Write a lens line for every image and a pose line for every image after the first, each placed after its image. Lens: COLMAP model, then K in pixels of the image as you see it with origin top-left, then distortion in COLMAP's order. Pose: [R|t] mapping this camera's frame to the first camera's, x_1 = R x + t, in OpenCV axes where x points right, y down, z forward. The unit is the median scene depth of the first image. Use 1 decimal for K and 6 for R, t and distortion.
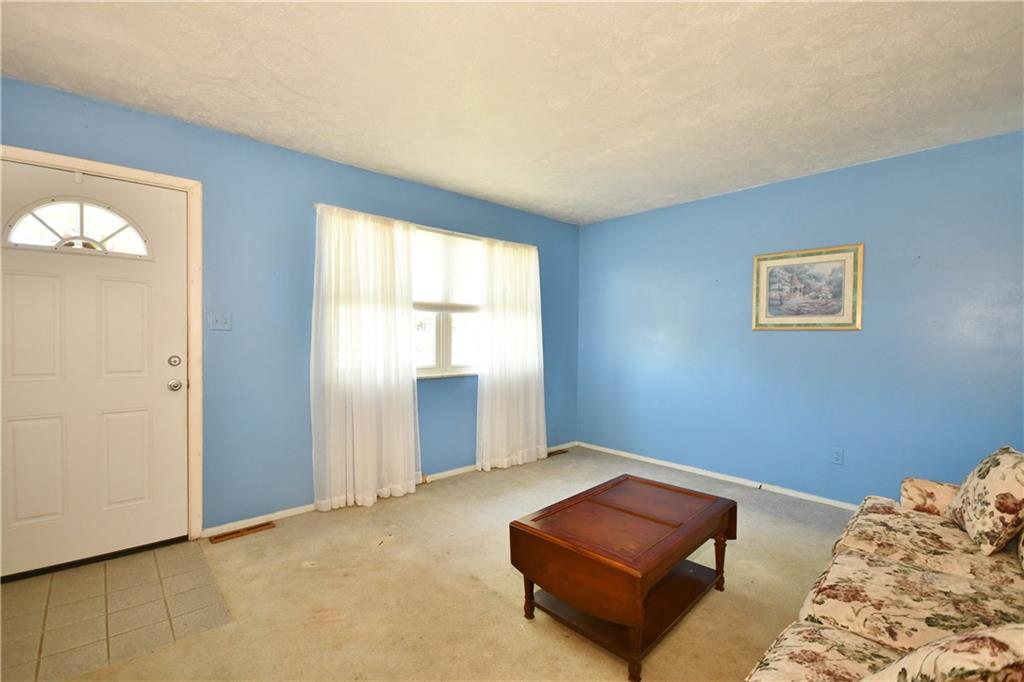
lens RADIAL K [[452.1, 0, 506.1], [0, 452.1, 344.4], [0, 0, 1]] dist [-0.003526, -0.000233]
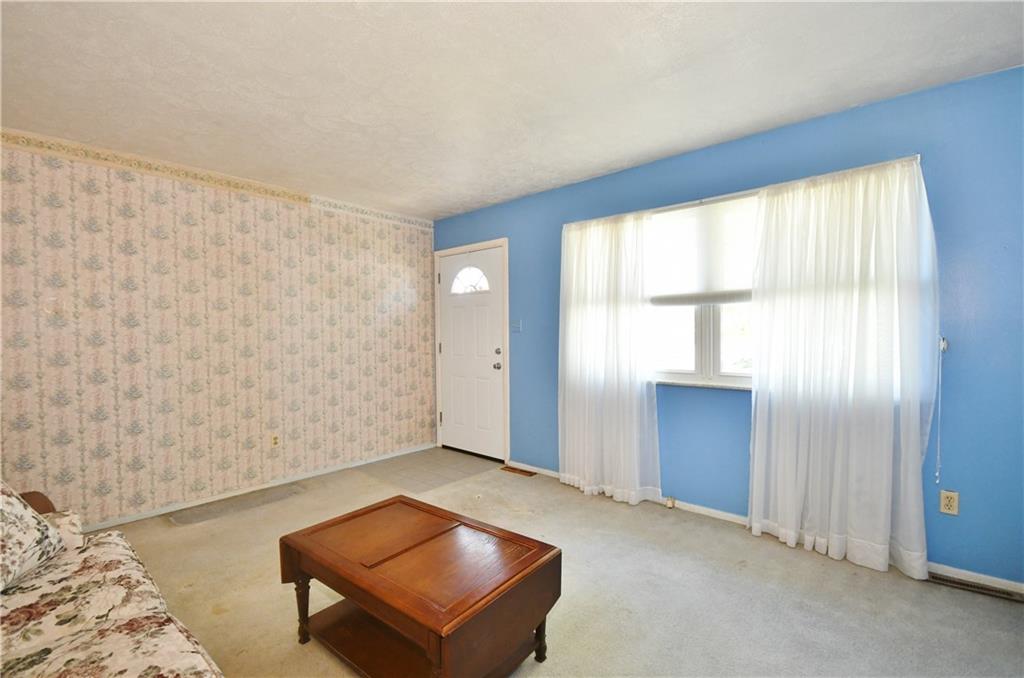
lens RADIAL K [[451.7, 0, 505.9], [0, 451.7, 341.8], [0, 0, 1]] dist [0.000023, -0.005009]
pose [[0.108308, 0.016153, -0.993986, 1.005409], [-0.007961, 0.999850, 0.015381, -0.025216], [0.994085, 0.006247, 0.108421, 0.947784]]
